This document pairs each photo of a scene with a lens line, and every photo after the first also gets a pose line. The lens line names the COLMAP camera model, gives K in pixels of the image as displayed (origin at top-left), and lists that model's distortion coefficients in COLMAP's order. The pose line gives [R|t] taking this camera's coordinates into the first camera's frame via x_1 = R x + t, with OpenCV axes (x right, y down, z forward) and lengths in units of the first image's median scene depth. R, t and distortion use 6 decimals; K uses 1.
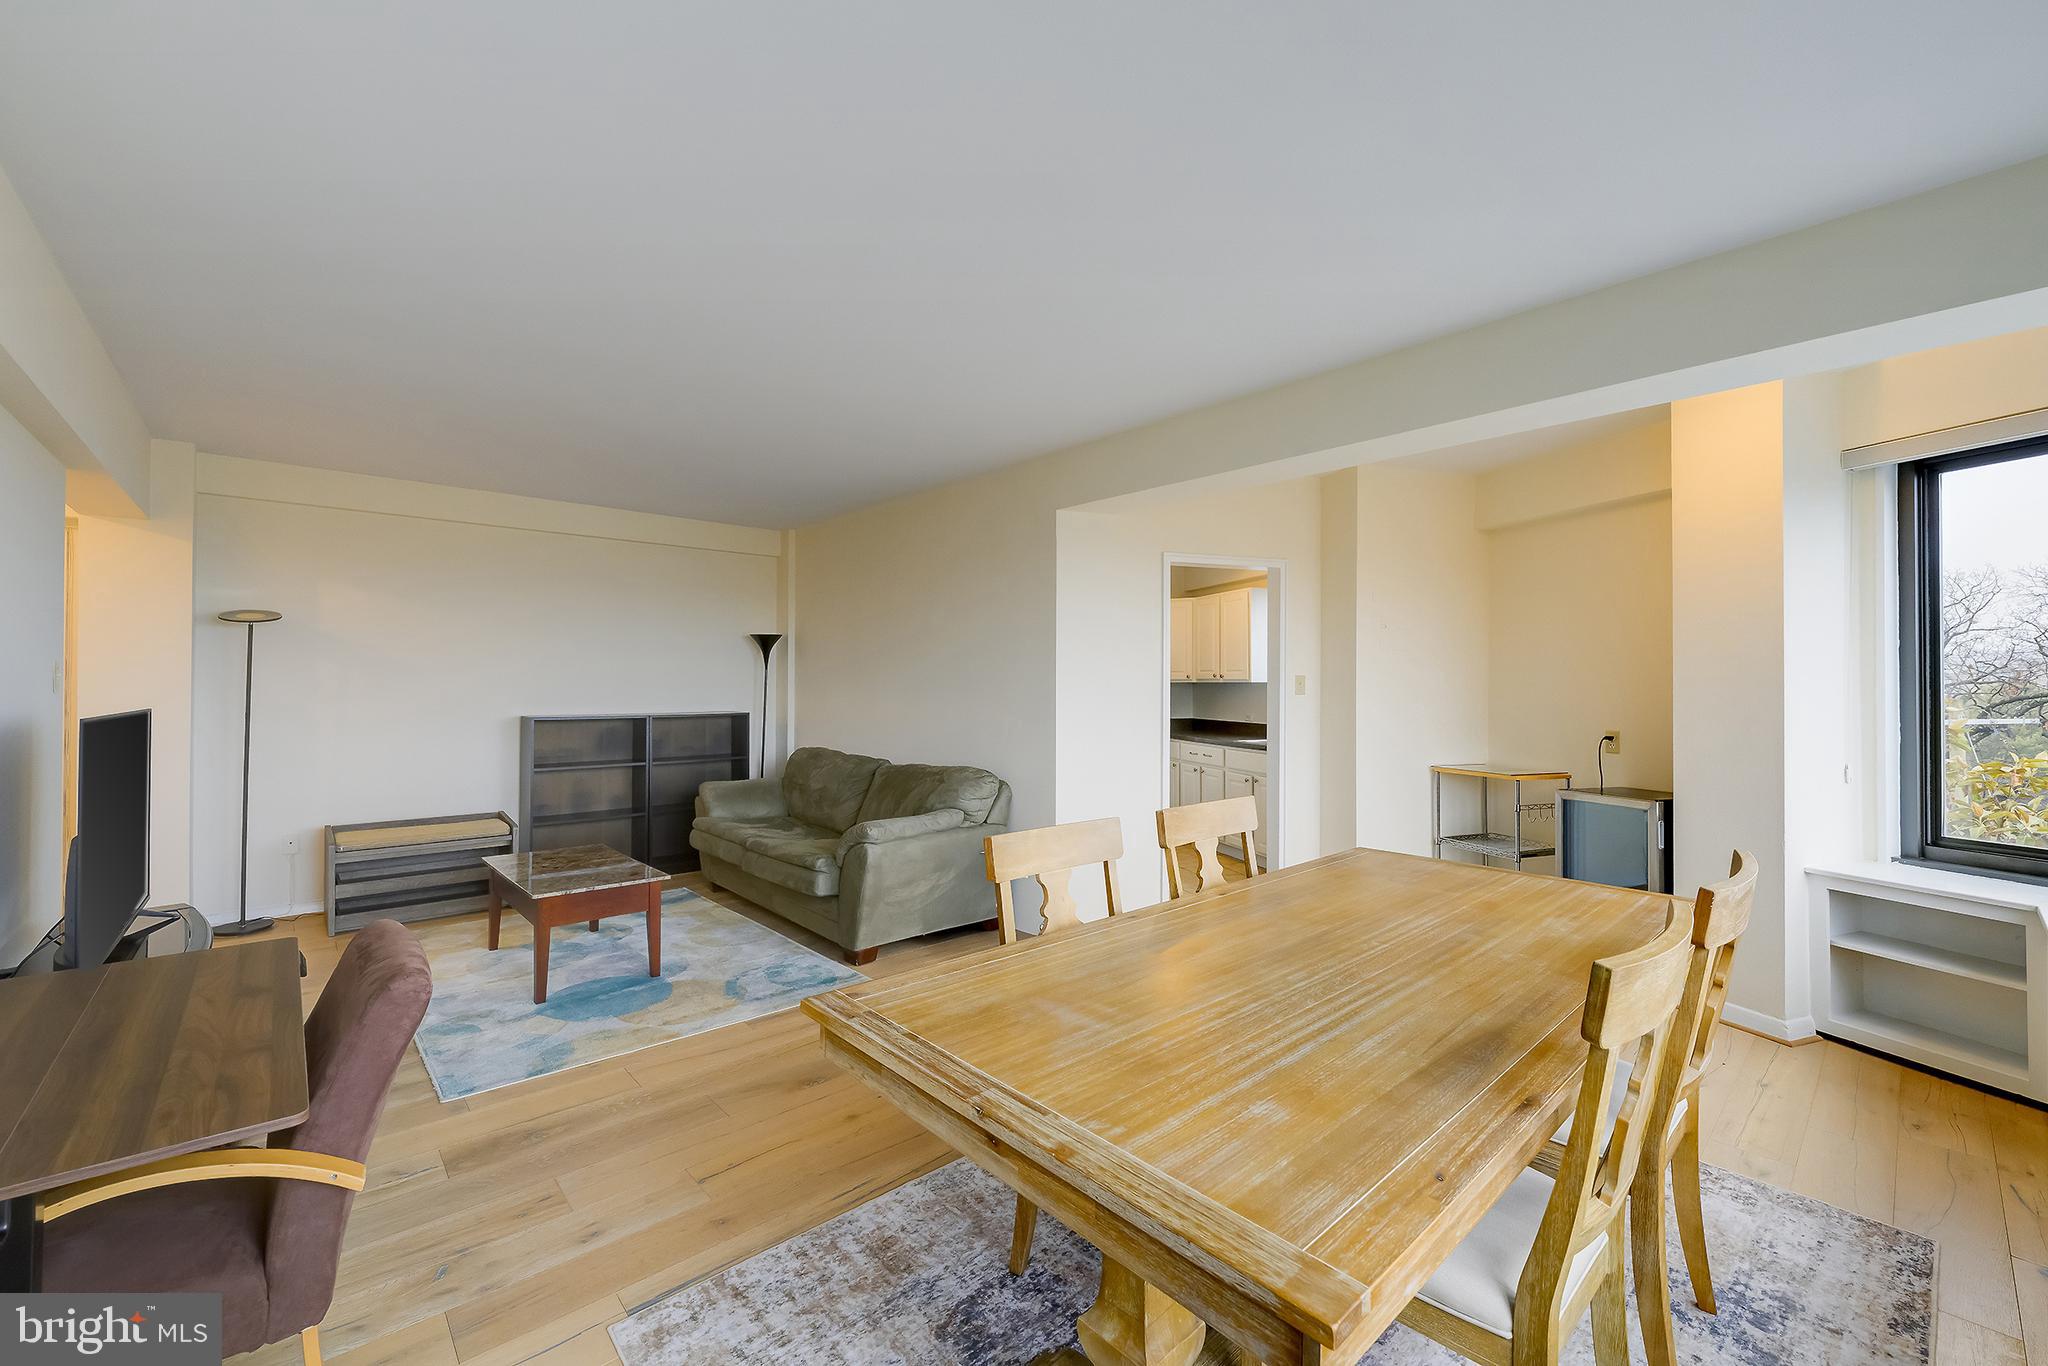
lens RADIAL K [[811.7, 0, 1035.0], [0, 811.7, 684.0], [0, 0, 1]] dist [-0.001968, 0.000029]
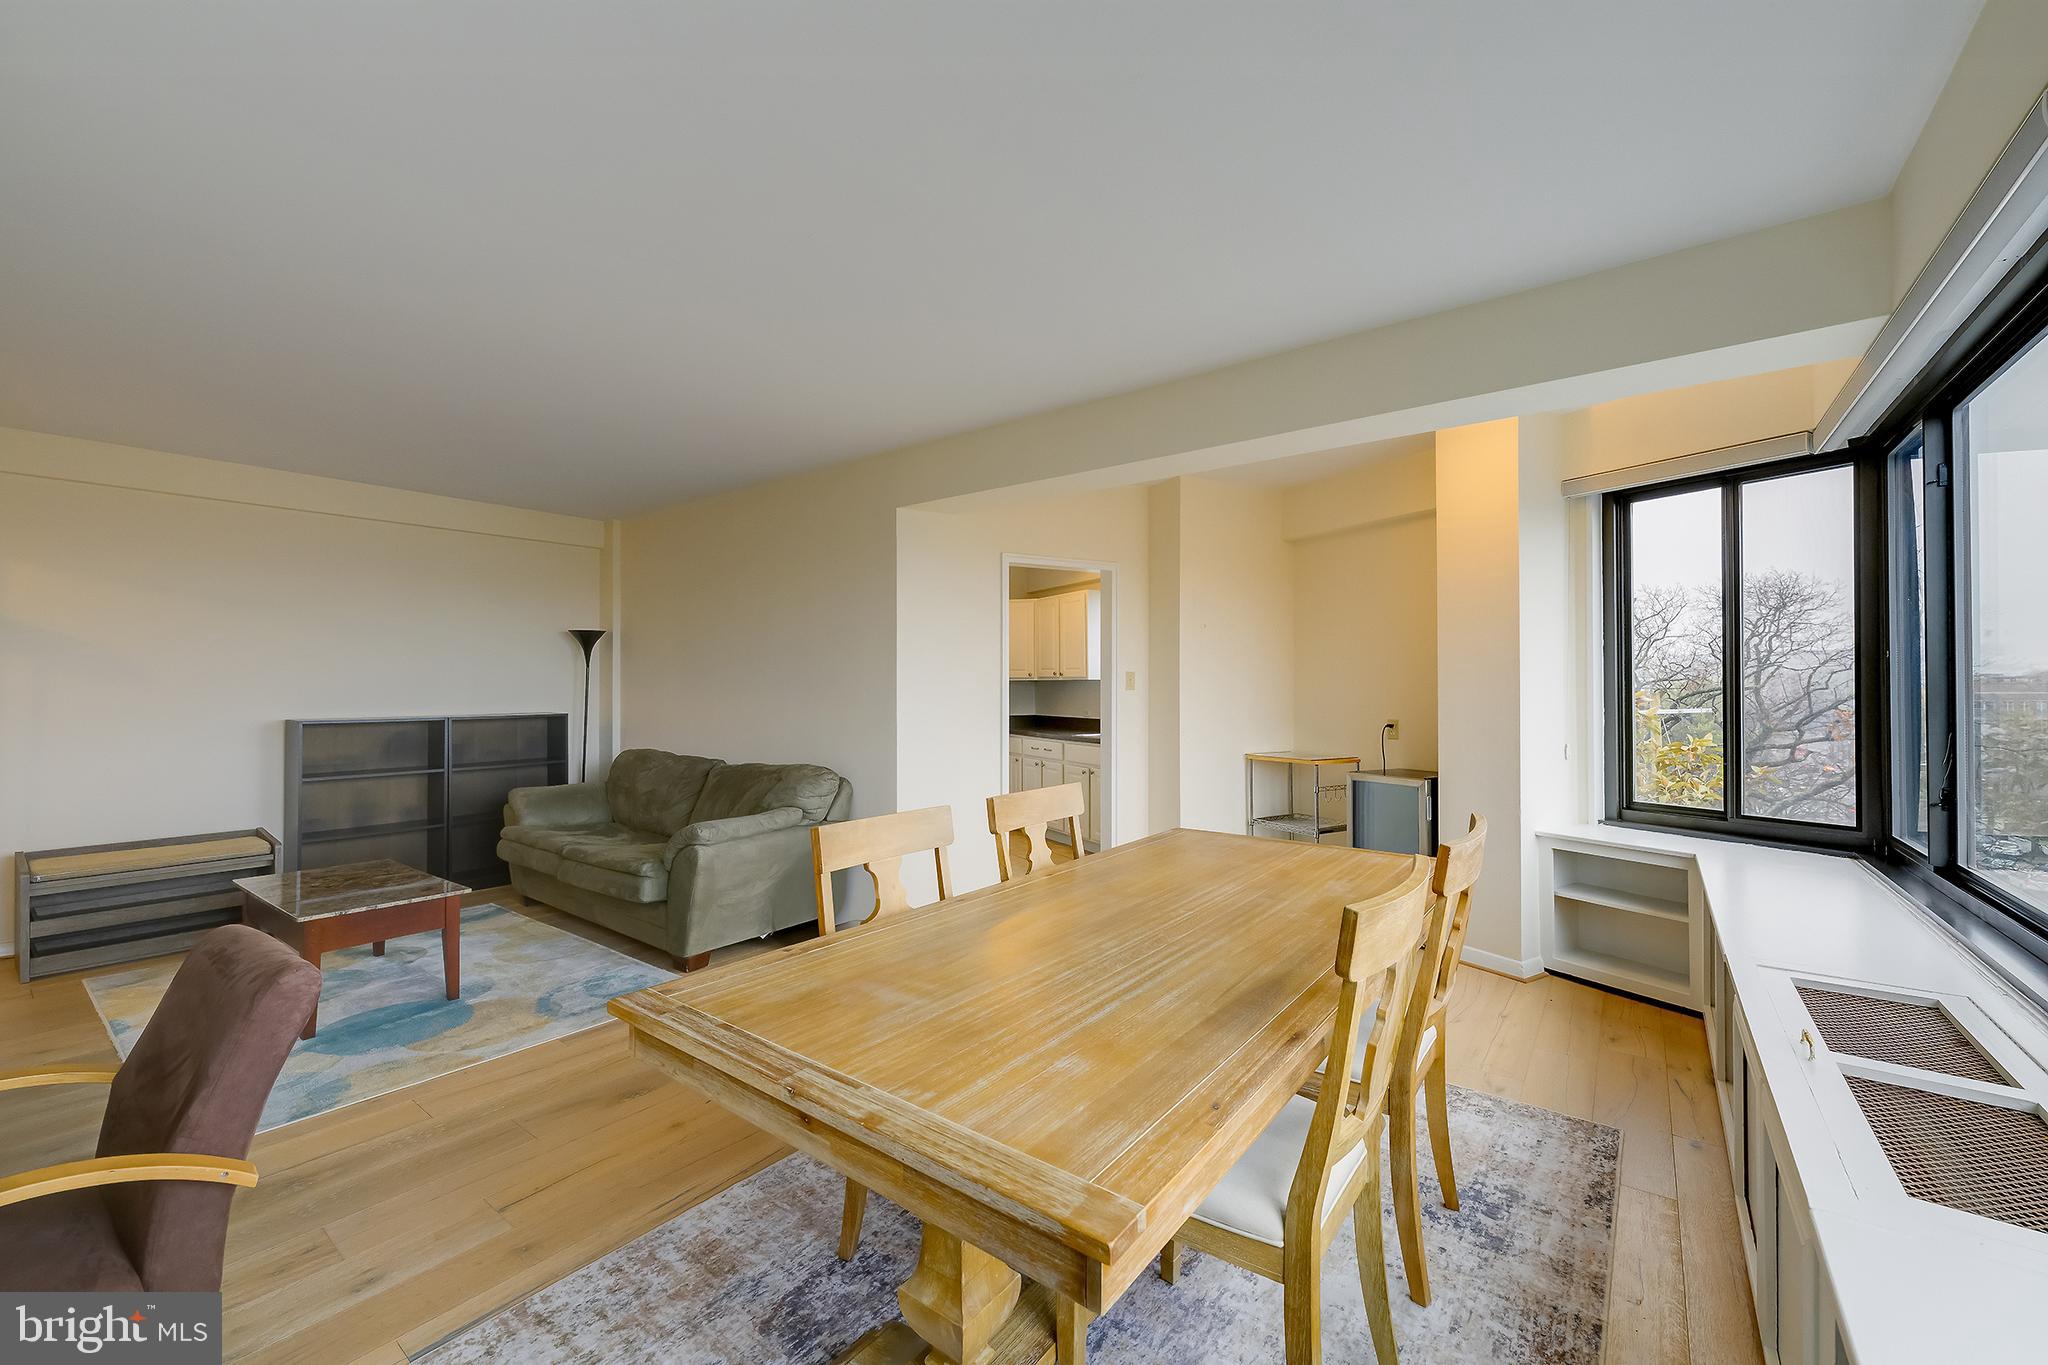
lens RADIAL K [[797.9, 0, 1038.6], [0, 797.9, 687.0], [0, 0, 1]] dist [-0.001925, 0.000086]
pose [[0.982602, -0.004757, 0.185665, 0.028898], [0.004506, 0.999988, 0.001775, 0.014371], [-0.185671, -0.000907, 0.982612, -0.014868]]
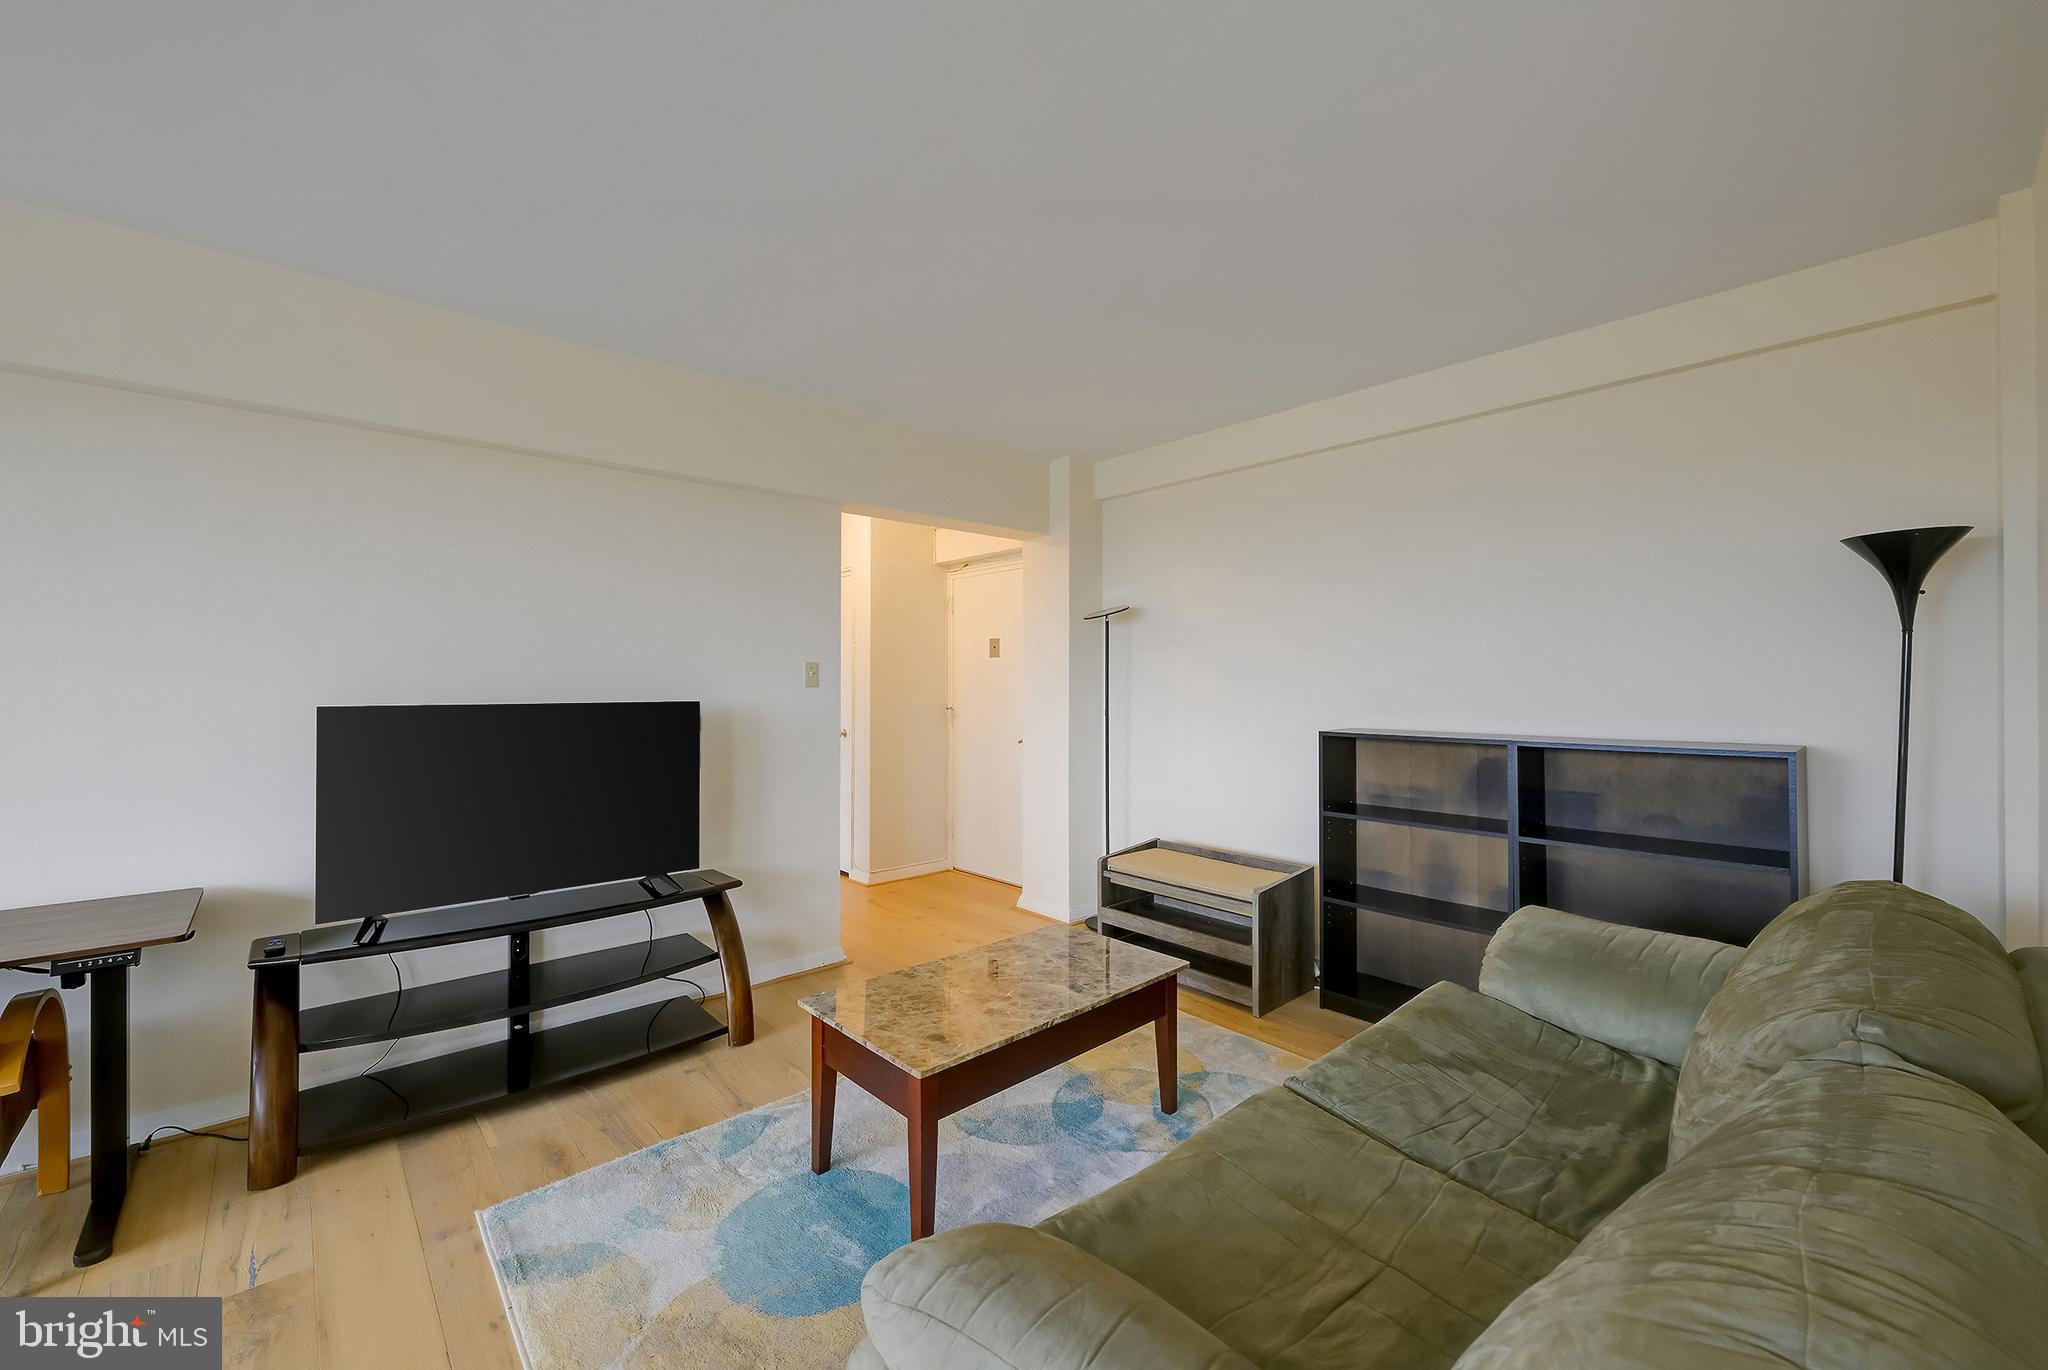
lens RADIAL K [[797.0, 0, 1021.8], [0, 797.0, 686.5], [0, 0, 1]] dist [0.000214, 0.000013]
pose [[0.007794, -0.008515, -0.999933, 0.029310], [-0.006884, 0.999940, -0.008569, 0.027821], [0.999946, 0.006951, 0.007735, 1.671011]]
